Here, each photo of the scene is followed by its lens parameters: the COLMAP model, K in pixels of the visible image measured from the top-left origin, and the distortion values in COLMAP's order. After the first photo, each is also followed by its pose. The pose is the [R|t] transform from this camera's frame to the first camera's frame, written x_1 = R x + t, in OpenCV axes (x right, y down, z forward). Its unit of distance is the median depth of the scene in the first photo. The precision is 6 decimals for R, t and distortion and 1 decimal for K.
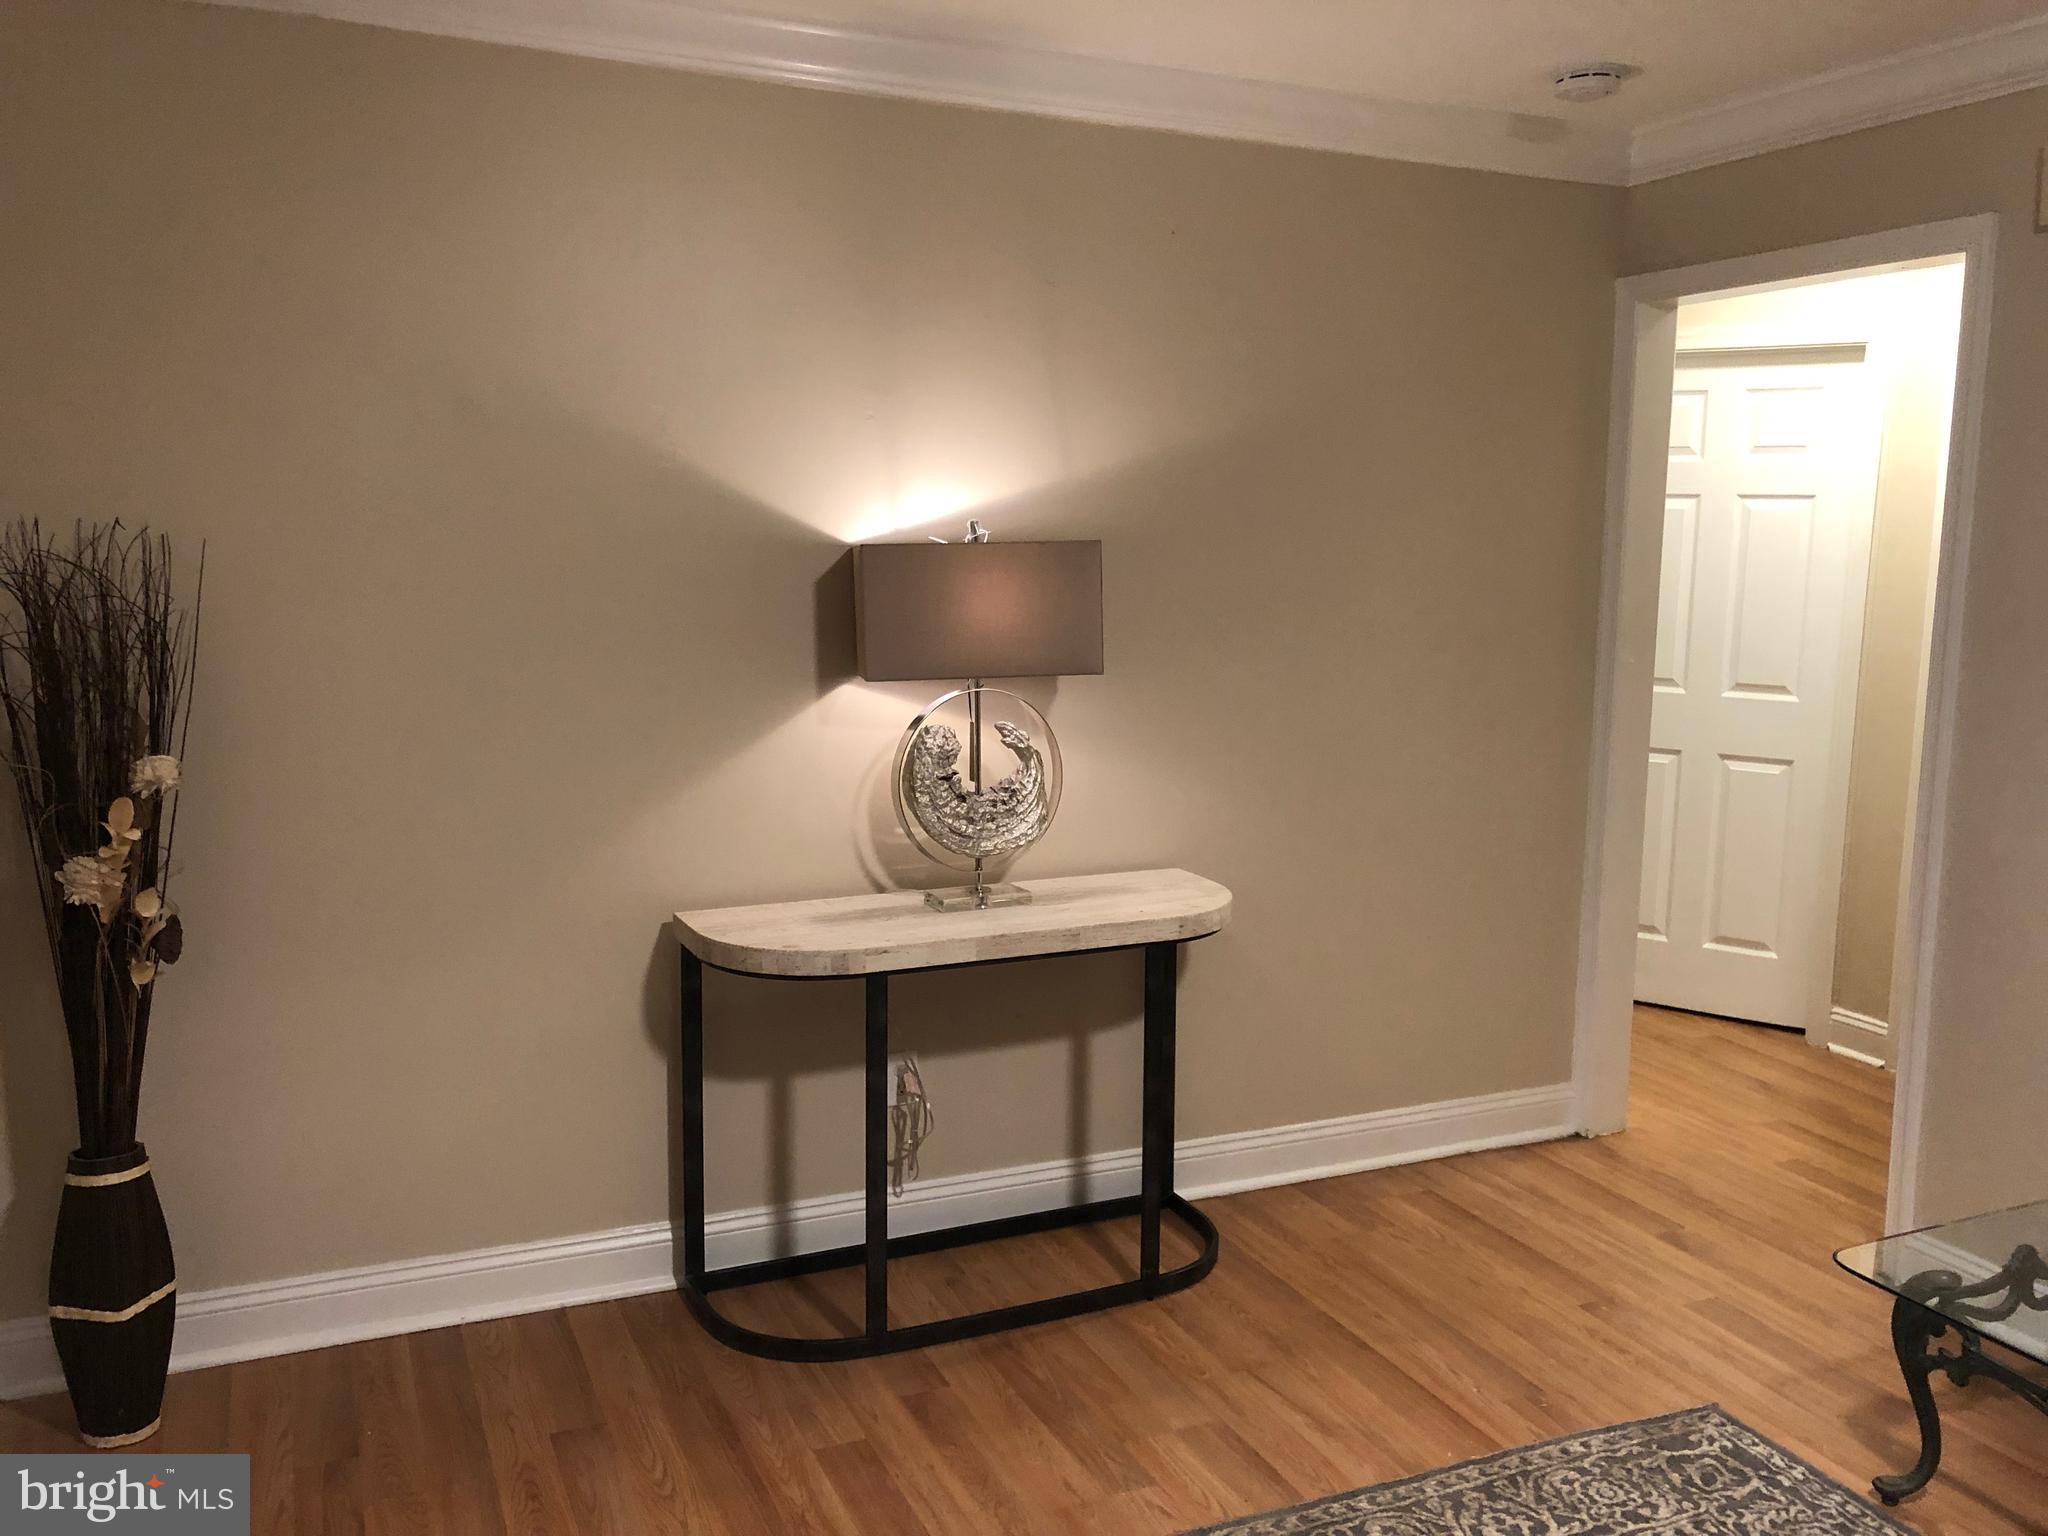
lens RADIAL K [[1683.9, 0, 1019.5], [0, 1683.9, 768.0], [0, 0, 1]] dist [-0.008437, -0.012515]
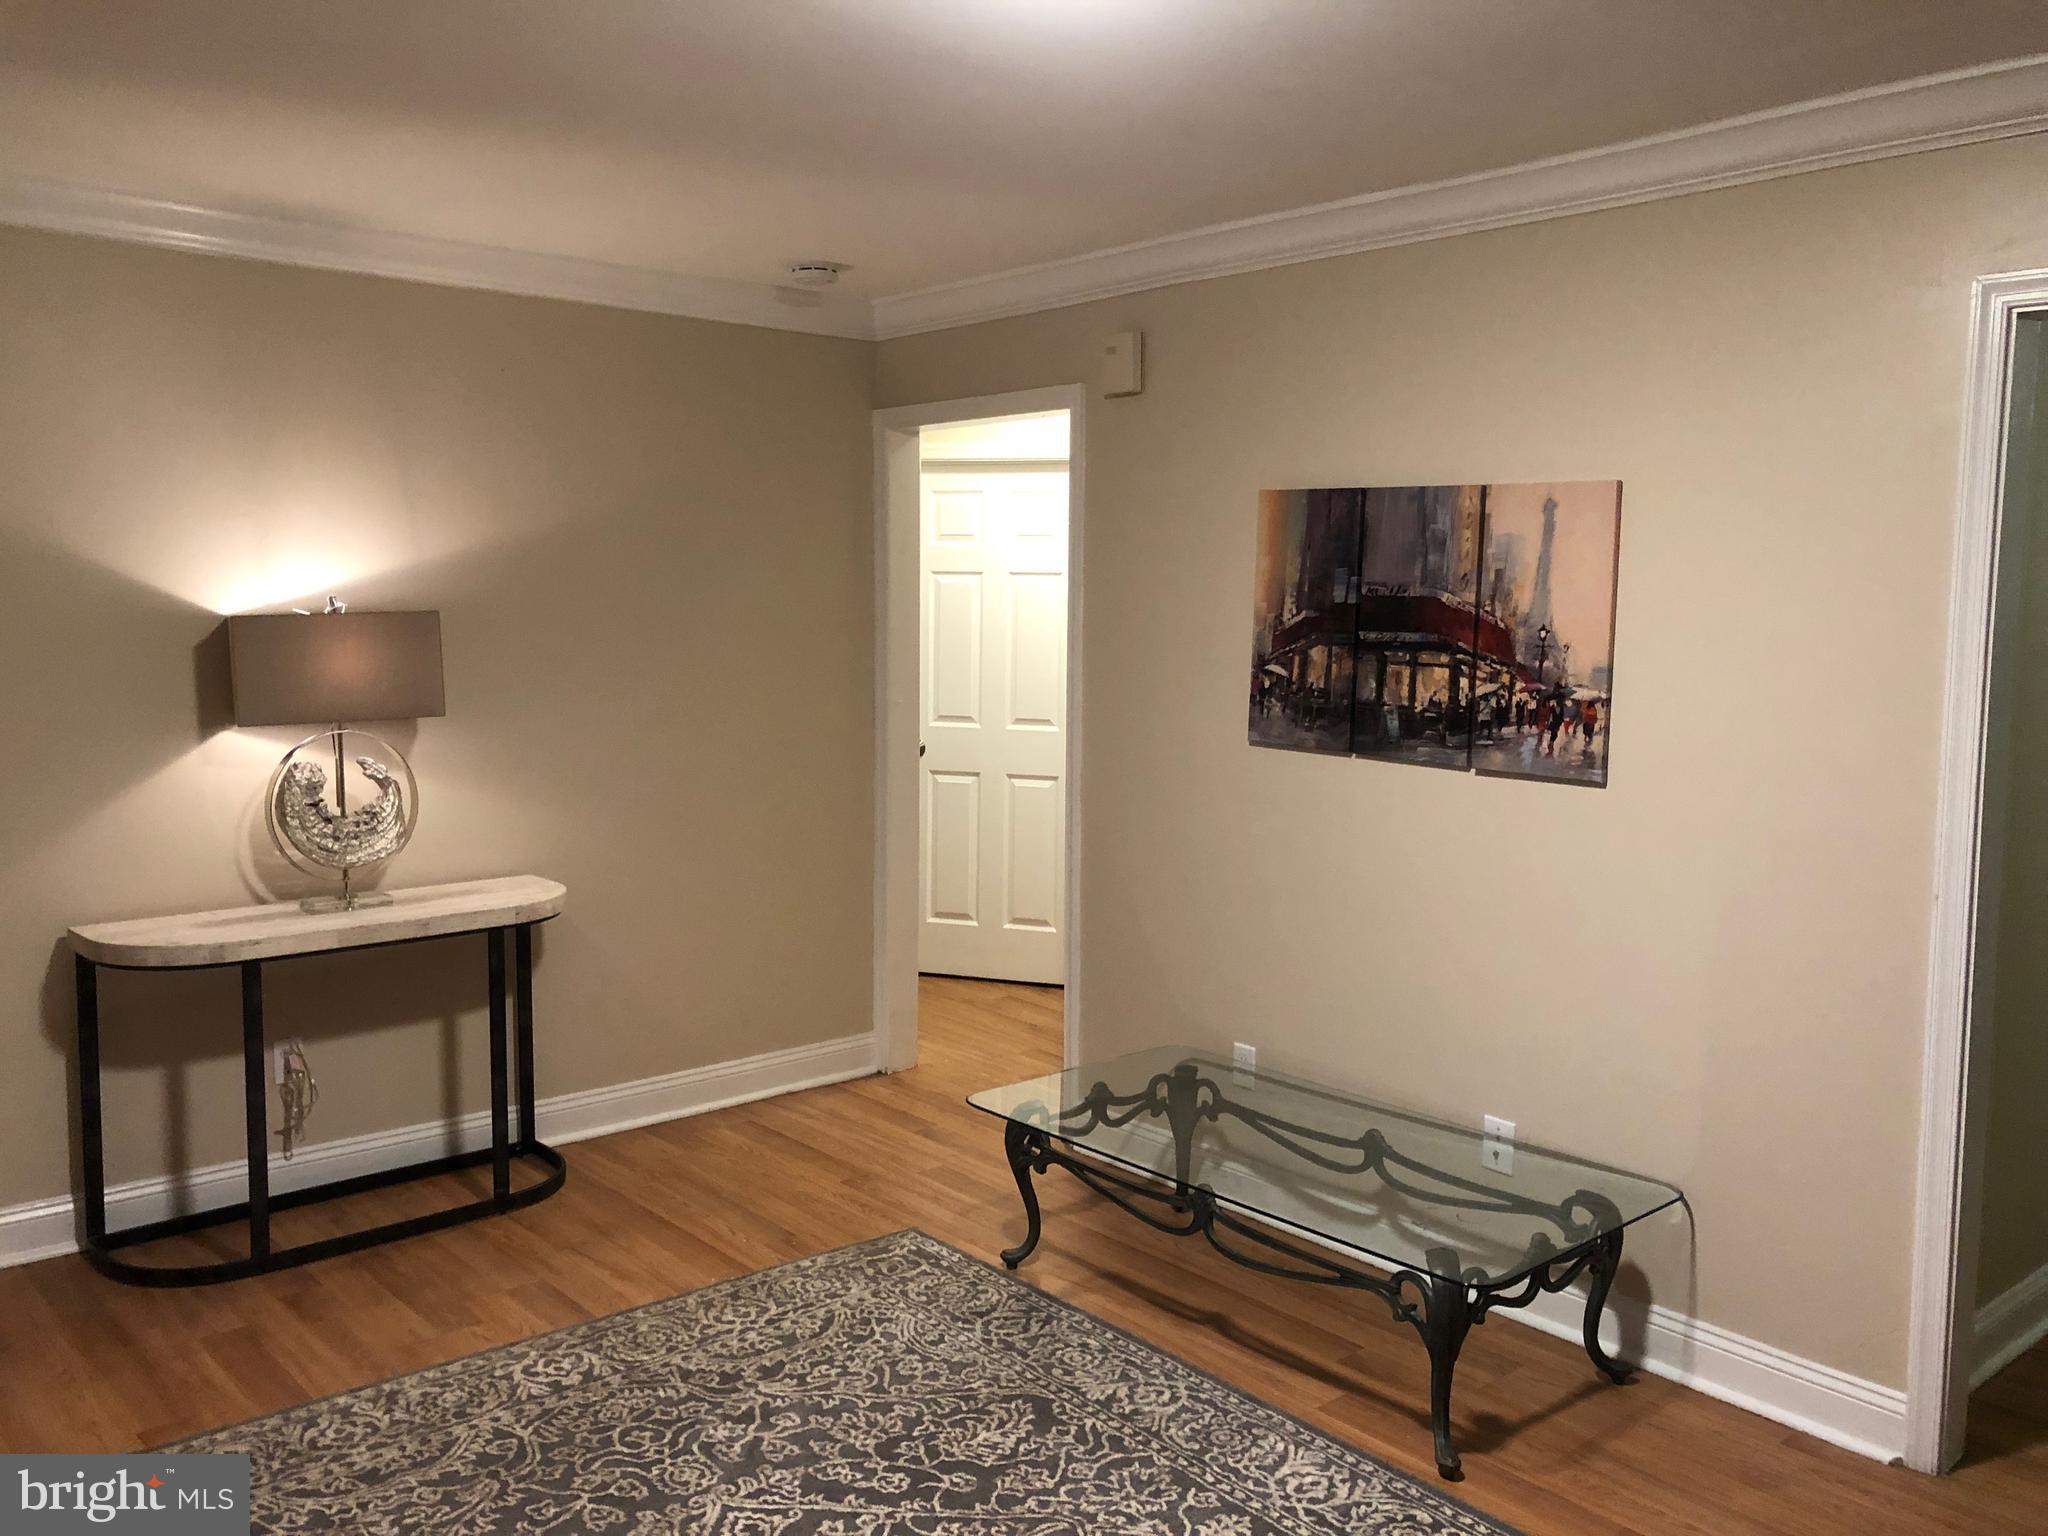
lens RADIAL K [[1683.9, 0, 1060.7], [0, 1683.9, 755.7], [0, 0, 1]] dist [-0.008437, -0.012515]
pose [[0.950027, -0.031153, 0.310610, 0.093135], [0.044339, 0.998386, -0.035479, 0.037510], [-0.309004, 0.047478, 0.949875, -0.331312]]
